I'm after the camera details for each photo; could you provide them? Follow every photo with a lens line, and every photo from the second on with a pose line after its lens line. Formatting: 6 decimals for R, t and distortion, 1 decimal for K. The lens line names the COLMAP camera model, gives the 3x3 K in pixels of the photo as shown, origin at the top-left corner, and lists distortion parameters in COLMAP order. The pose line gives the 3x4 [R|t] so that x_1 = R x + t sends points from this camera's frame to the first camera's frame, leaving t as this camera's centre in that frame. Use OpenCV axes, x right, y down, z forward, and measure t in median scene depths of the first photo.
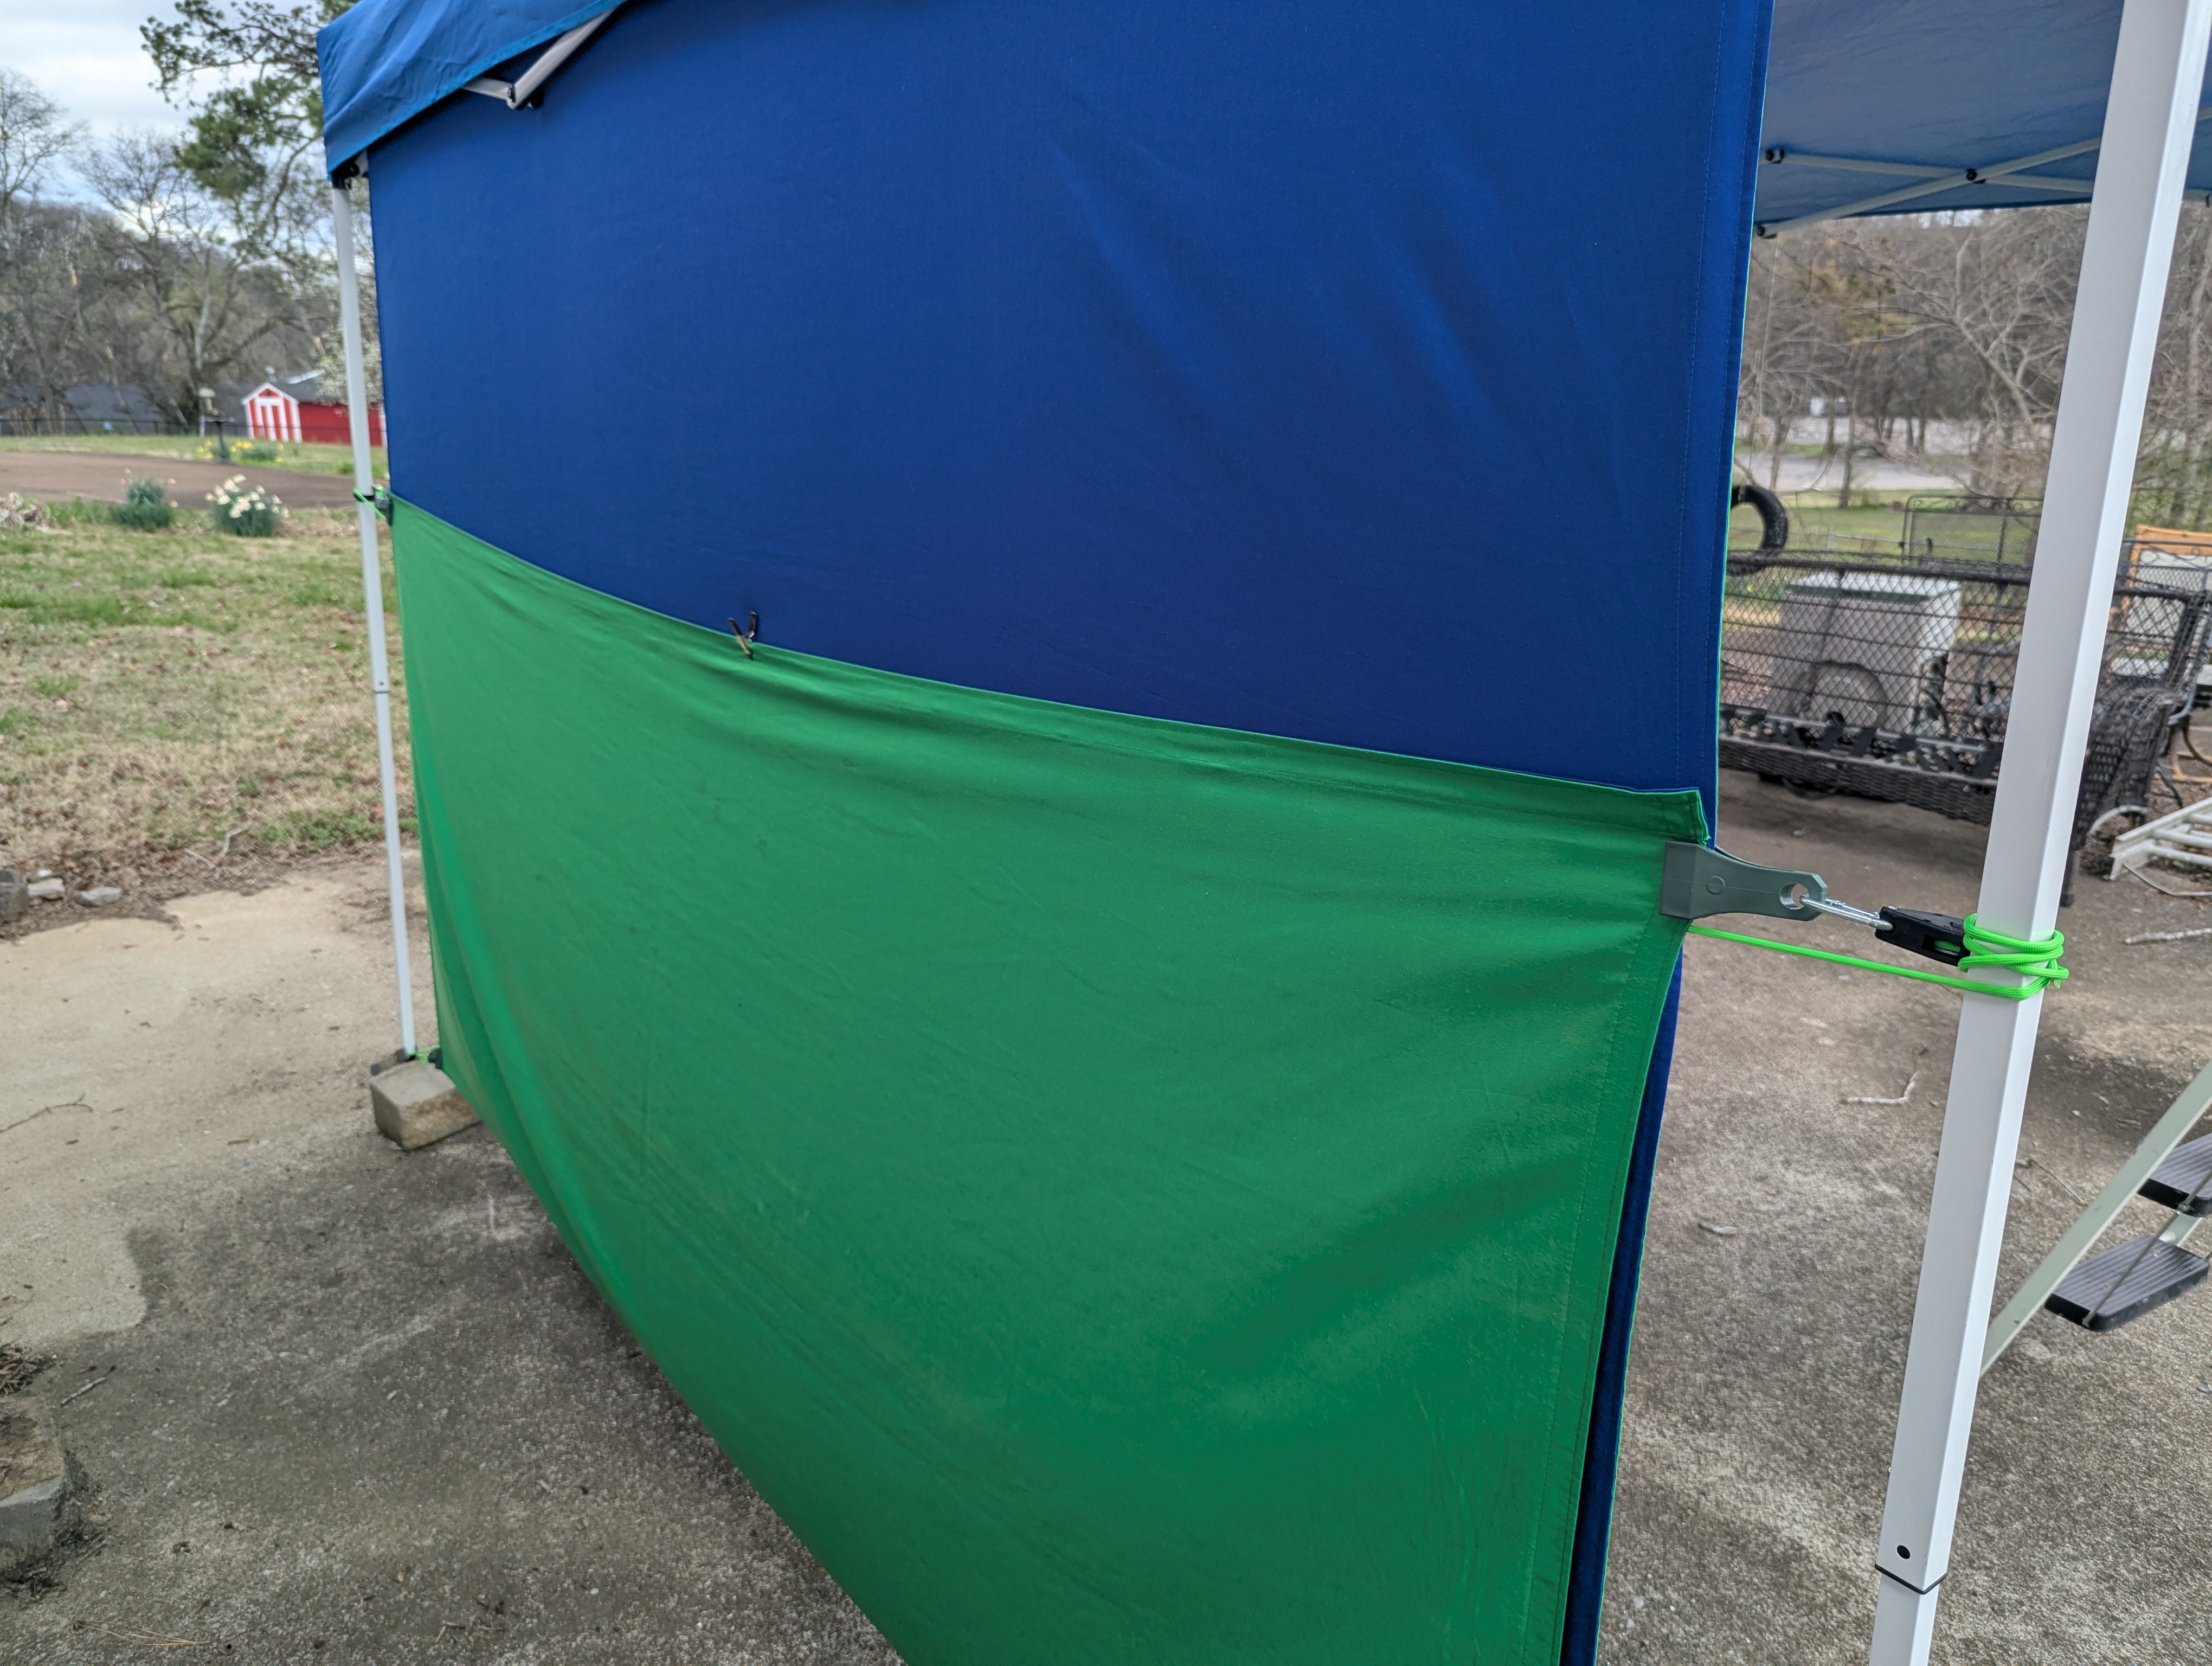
lens RADIAL K [[1628.1, 0, 1099.0], [0, 1628.1, 844.6], [0, 0, 1]] dist [0.042817, -0.048039]
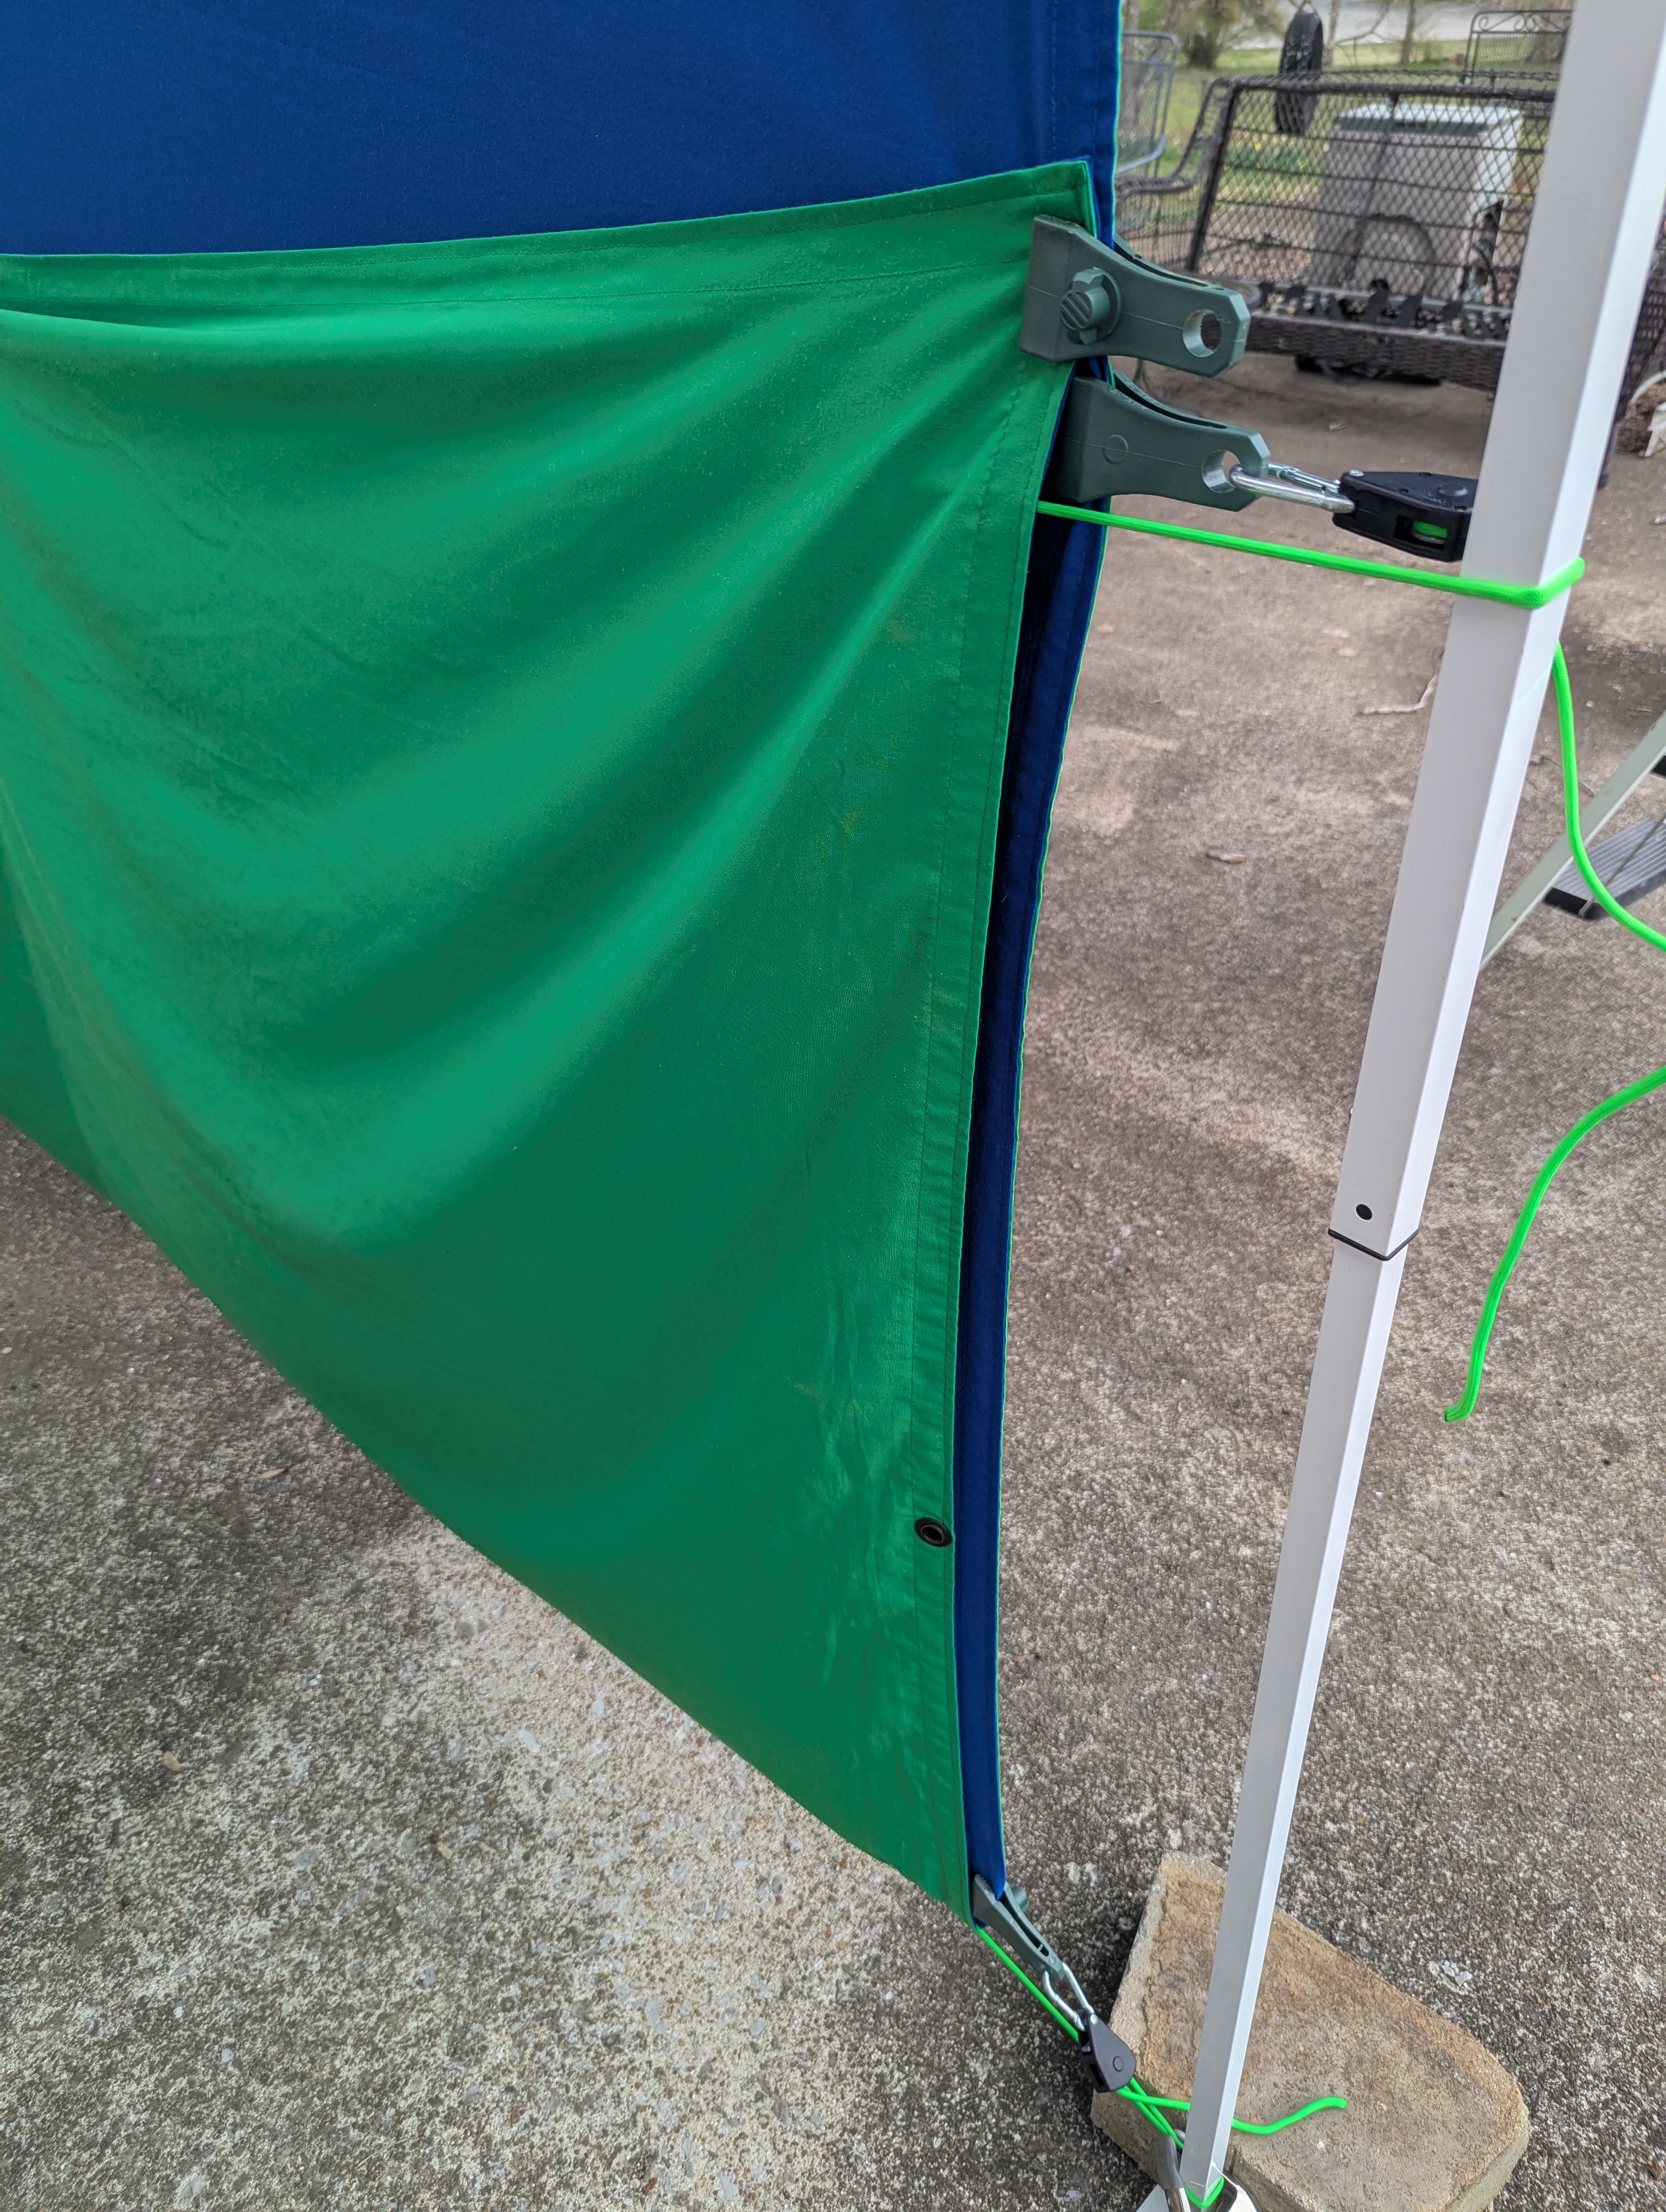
lens RADIAL K [[1628.1, 0, 854.3], [0, 1628.1, 1146.7], [0, 0, 1]] dist [0.042817, -0.048039]
pose [[0.988808, -0.106126, 0.104861, 0.047986], [0.060798, 0.928480, 0.366372, 0.031025], [-0.136243, -0.355897, 0.924541, 0.092199]]
